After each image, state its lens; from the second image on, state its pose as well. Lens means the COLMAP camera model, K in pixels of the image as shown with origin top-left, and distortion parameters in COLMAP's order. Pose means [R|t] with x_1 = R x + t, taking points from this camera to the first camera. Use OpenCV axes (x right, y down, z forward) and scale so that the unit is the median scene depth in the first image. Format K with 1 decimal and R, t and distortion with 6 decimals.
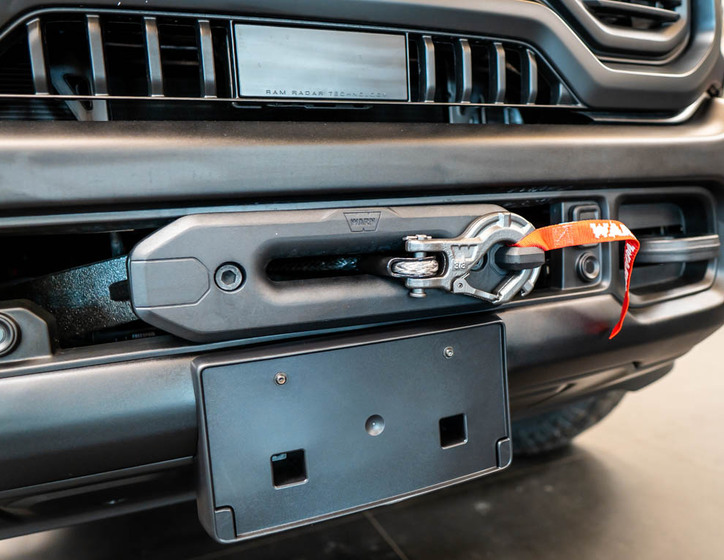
lens RADIAL K [[607.2, 0, 422.0], [0, 607.2, 277.5], [0, 0, 1]] dist [-0.012341, 0.000033]
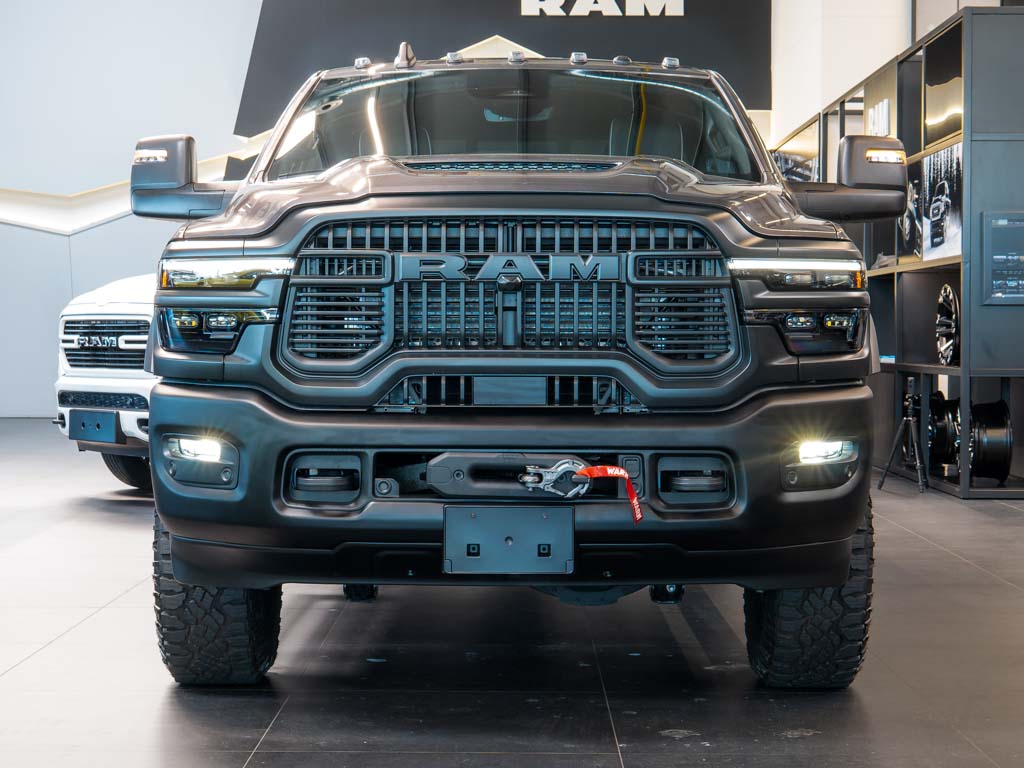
lens RADIAL K [[1981.8, 0, 558.2], [0, 1981.8, 371.1], [0, 0, 1]] dist [0.146740, 0.000000]
pose [[0.912969, 0.076995, -0.400699, 3.226189], [-0.103595, 0.993596, -0.045113, -0.097483], [0.394660, 0.082697, 0.915098, -6.247503]]
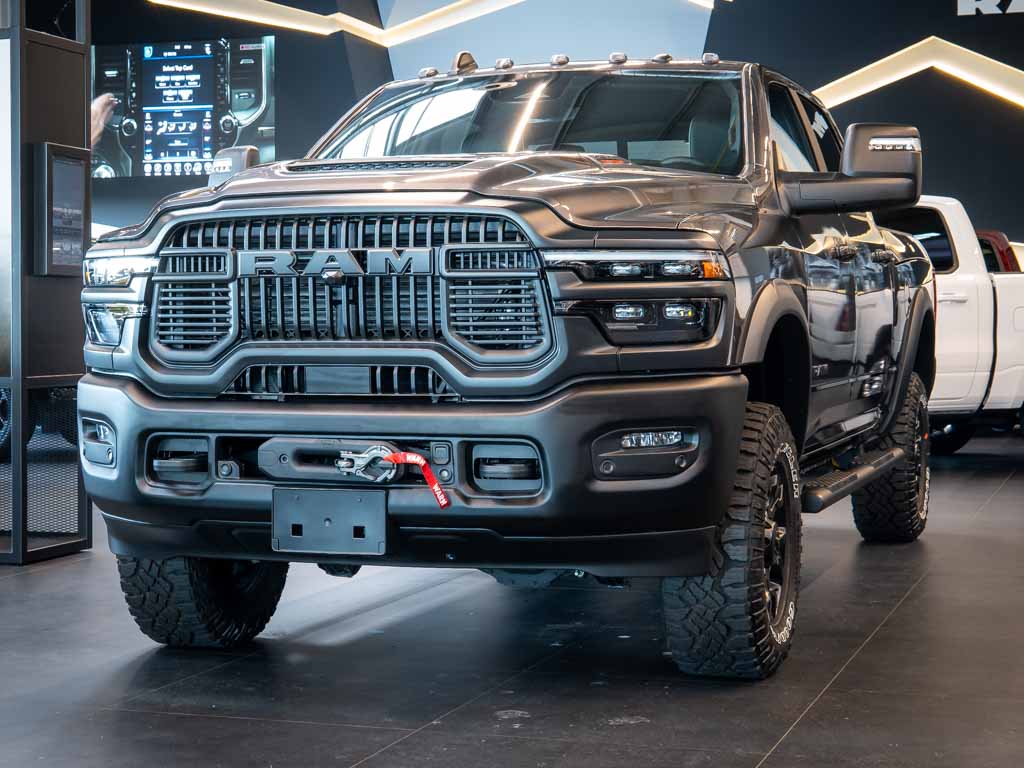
lens RADIAL K [[1981.8, 0, 558.3], [0, 1981.8, 403.9], [0, 0, 1]] dist [0.146740, 0.000000]
pose [[0.734786, 0.091550, -0.672092, 6.229722], [-0.111780, 0.993646, 0.013144, -0.474699], [0.669025, 0.065468, 0.740351, -4.610902]]
